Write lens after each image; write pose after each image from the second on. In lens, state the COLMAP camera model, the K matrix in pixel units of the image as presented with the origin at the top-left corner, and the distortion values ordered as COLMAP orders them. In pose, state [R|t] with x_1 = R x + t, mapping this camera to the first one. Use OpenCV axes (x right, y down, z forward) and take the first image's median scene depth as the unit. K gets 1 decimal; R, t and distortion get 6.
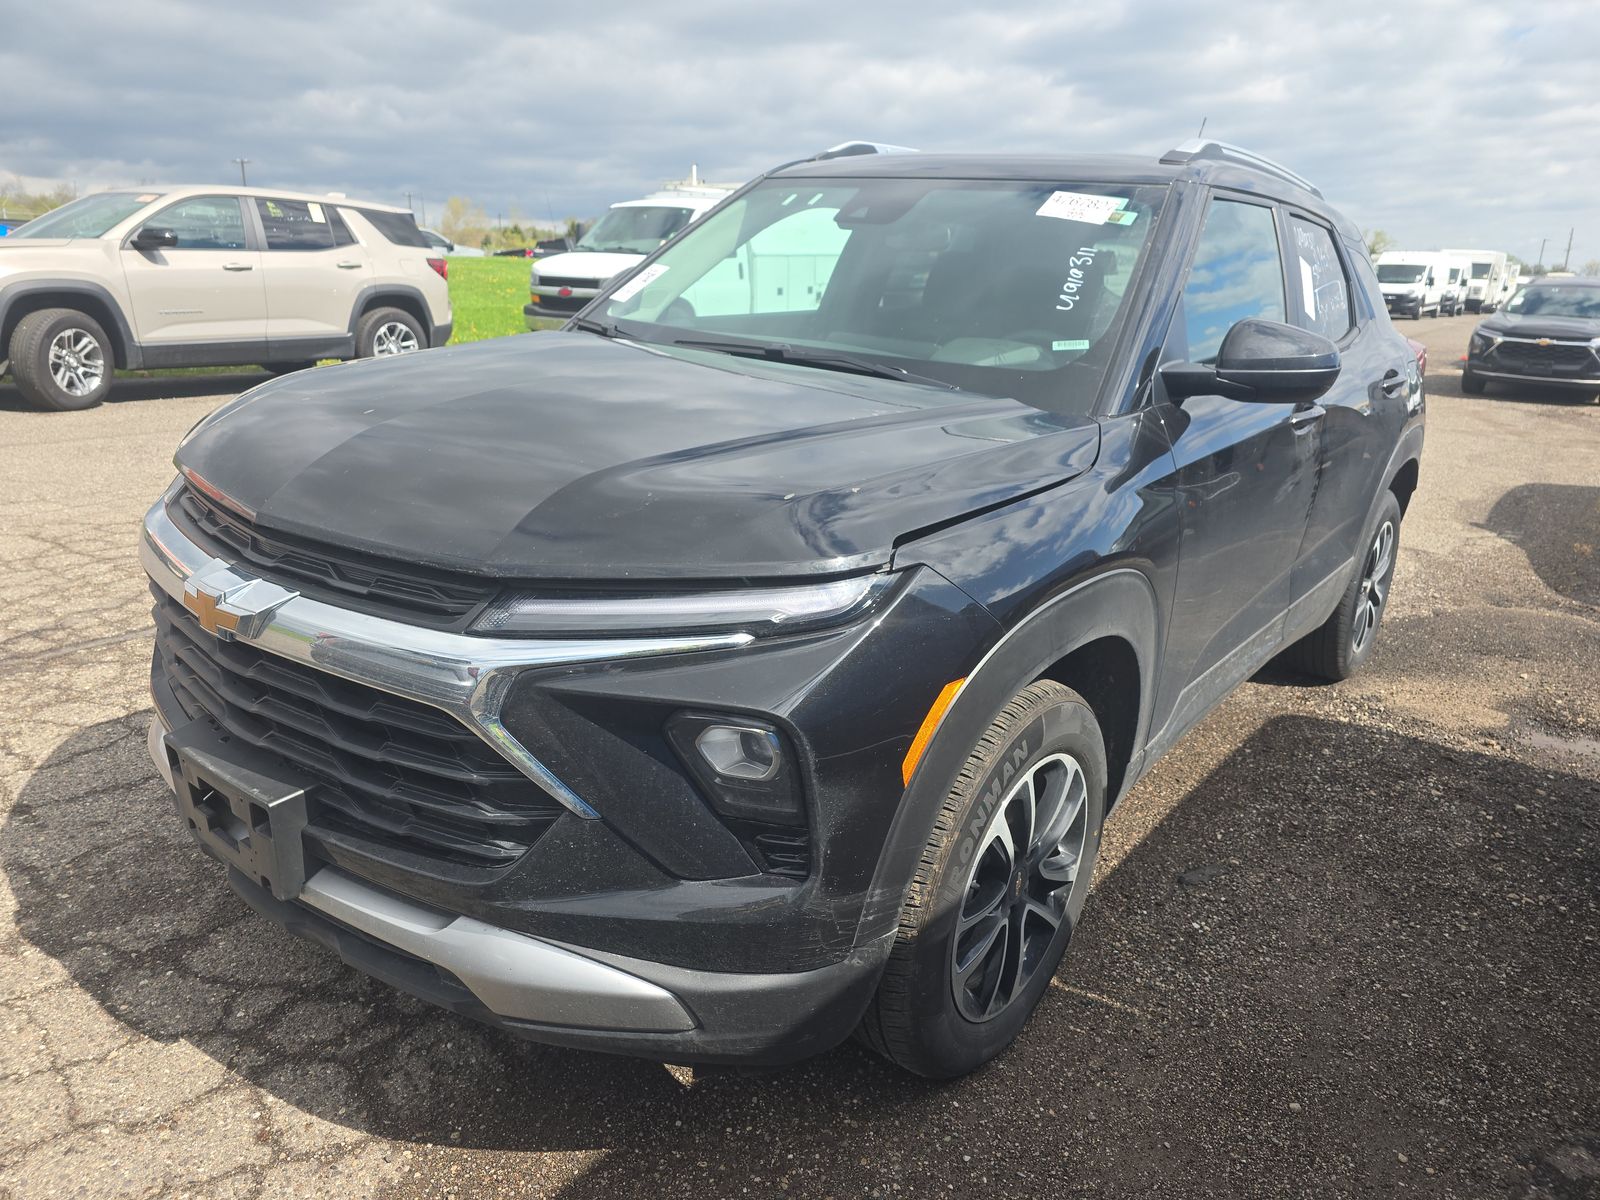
lens RADIAL K [[1243.2, 0, 818.0], [0, 1243.2, 589.6], [0, 0, 1]] dist [0.087723, -0.105351]
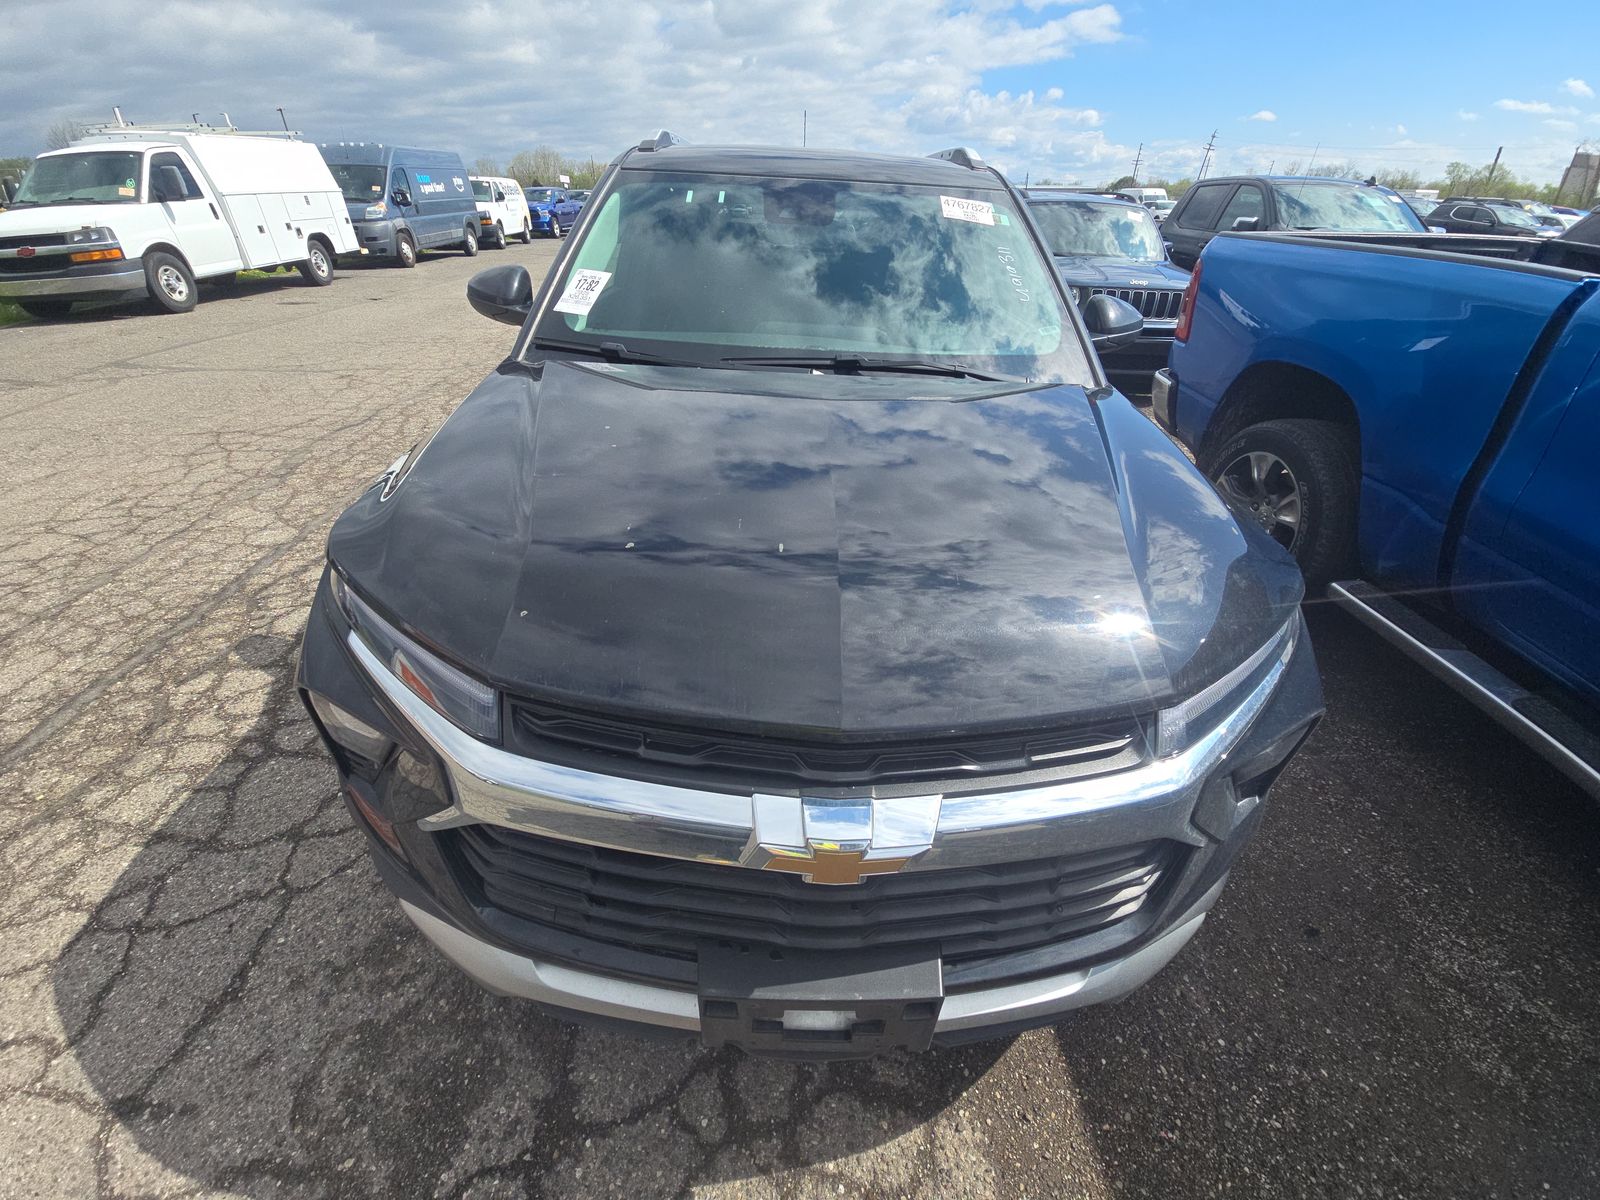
lens RADIAL K [[629.2, 0, 794.6], [0, 629.2, 606.1], [0, 0, 1]] dist [0.041182, -0.023057]
pose [[0.741474, -0.383384, 0.550666, -0.476469], [0.174163, 0.902526, 0.393845, -0.249286], [-0.647985, -0.196120, 0.735971, 0.558458]]
